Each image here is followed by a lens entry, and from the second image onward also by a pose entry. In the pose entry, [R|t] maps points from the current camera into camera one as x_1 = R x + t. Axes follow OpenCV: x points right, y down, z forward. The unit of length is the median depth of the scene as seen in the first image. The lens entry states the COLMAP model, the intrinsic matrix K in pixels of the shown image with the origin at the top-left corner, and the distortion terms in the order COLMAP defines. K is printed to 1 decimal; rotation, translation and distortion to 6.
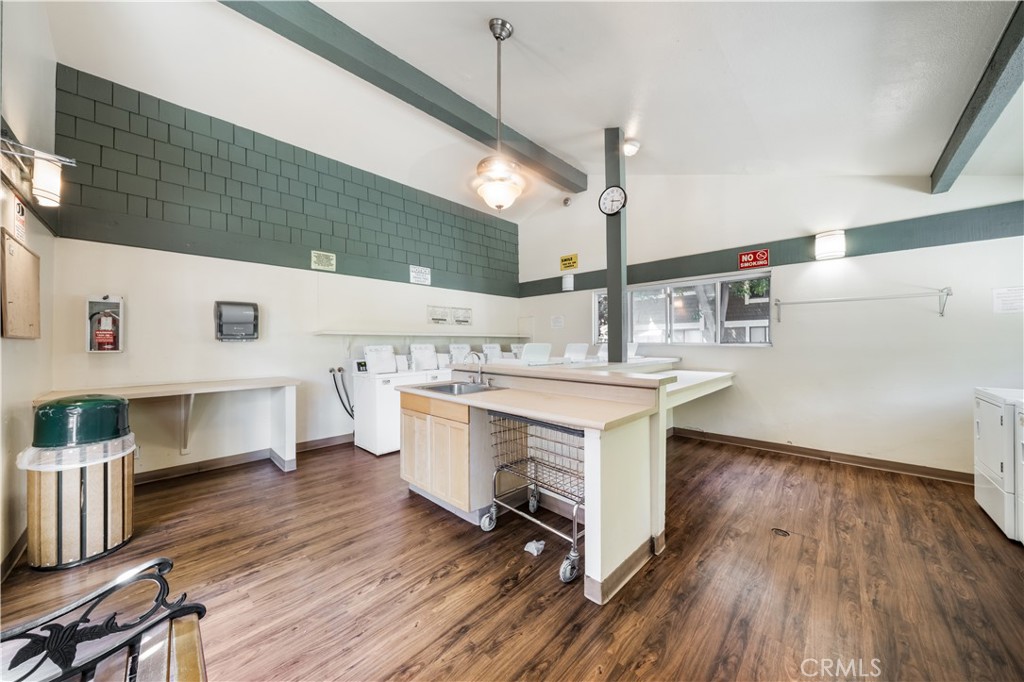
lens RADIAL K [[357.0, 0, 513.4], [0, 357.0, 339.7], [0, 0, 1]] dist [-0.006996, 0.001174]
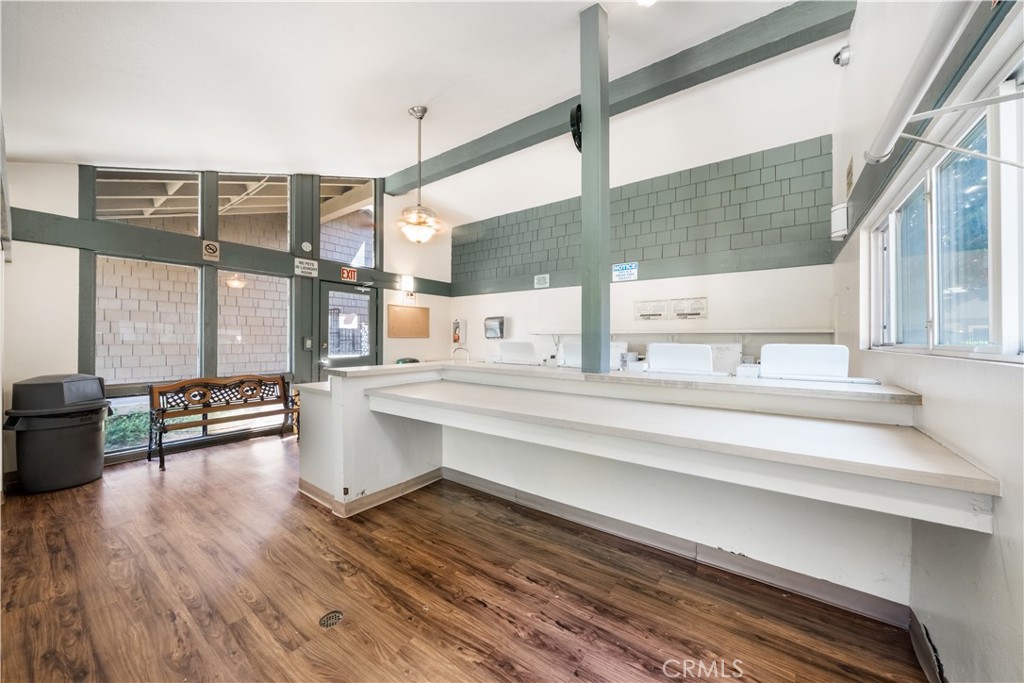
lens RADIAL K [[357.0, 0, 515.7], [0, 357.0, 338.9], [0, 0, 1]] dist [-0.006996, 0.001174]
pose [[0.143867, -0.001919, -0.989595, 1.007263], [0.002458, 0.999996, -0.001582, 0.006018], [0.989594, -0.002205, 0.143871, 0.854586]]
